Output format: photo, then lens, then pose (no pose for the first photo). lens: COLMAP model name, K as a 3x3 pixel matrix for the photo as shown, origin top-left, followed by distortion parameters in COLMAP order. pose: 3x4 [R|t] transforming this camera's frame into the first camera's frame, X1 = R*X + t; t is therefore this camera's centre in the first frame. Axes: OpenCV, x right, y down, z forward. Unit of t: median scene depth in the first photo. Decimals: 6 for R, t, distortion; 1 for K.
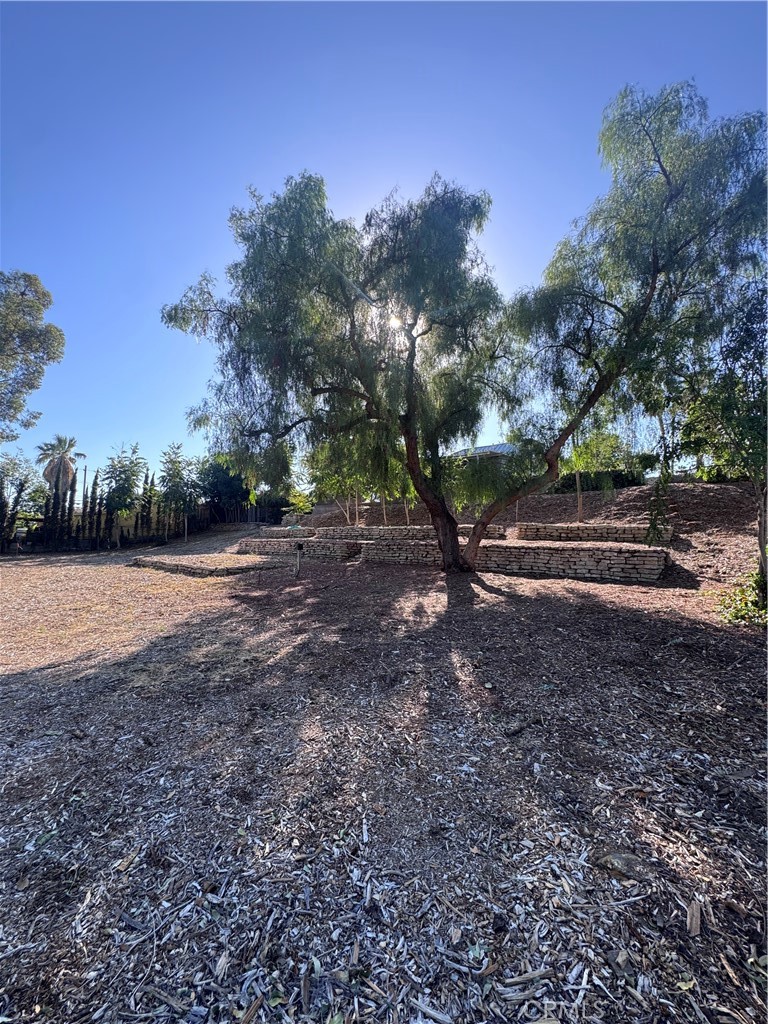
lens RADIAL K [[412.2, 0, 381.2], [0, 412.2, 504.1], [0, 0, 1]] dist [-0.002571, 0.000733]
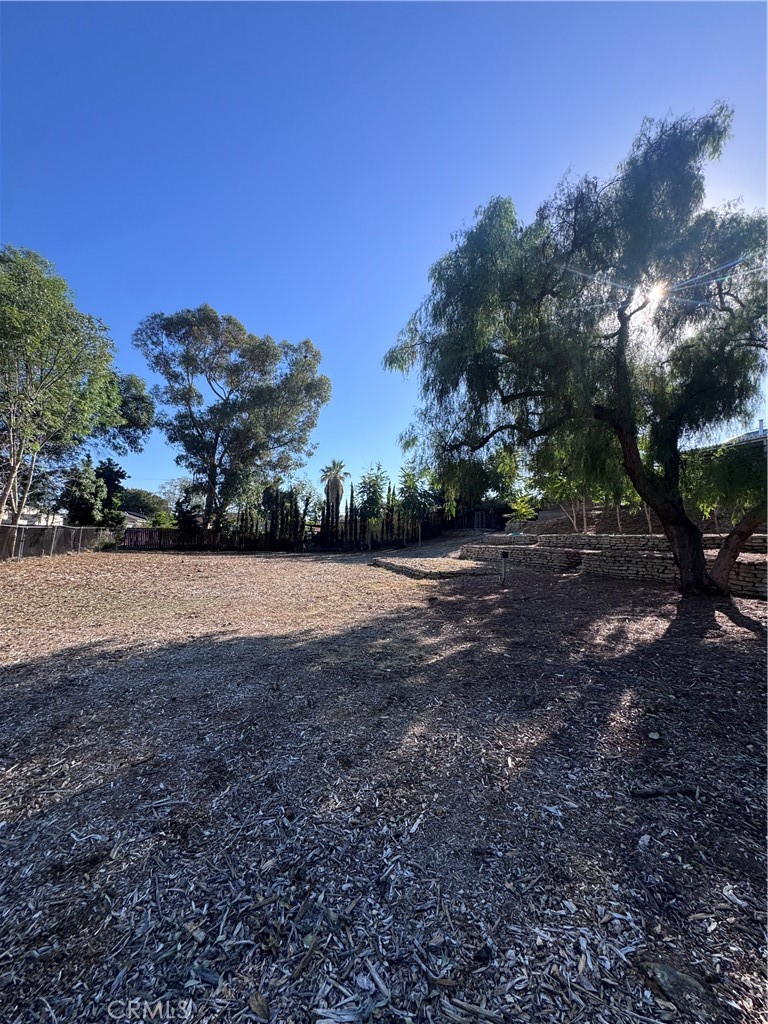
lens RADIAL K [[410.2, 0, 381.4], [0, 410.2, 509.6], [0, 0, 1]] dist [-0.001474, 0.000705]
pose [[0.846297, -0.020692, -0.532309, 0.093191], [0.020840, 0.999766, -0.005730, -0.007505], [0.532303, -0.006244, 0.846531, 0.006073]]
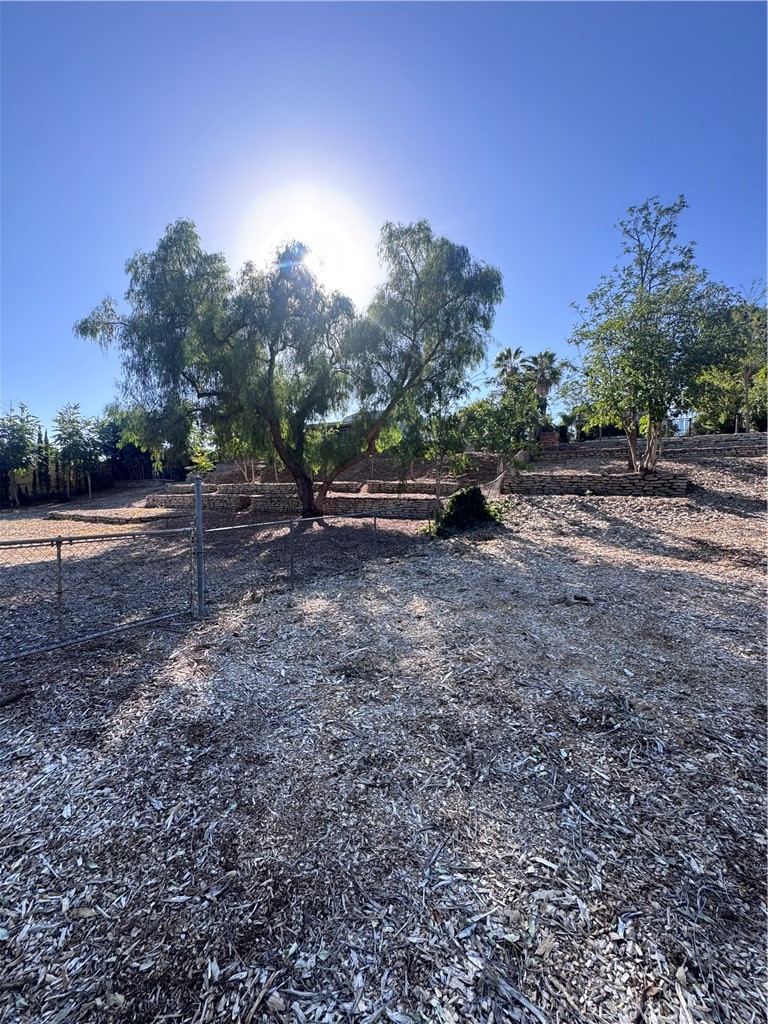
lens RADIAL K [[410.2, 0, 381.4], [0, 410.2, 509.6], [0, 0, 1]] dist [-0.001474, 0.000705]
pose [[0.980432, -0.021002, 0.195735, 0.153454], [-0.004015, 0.991953, 0.126546, -0.046783], [-0.196817, -0.124856, 0.972458, -0.514667]]
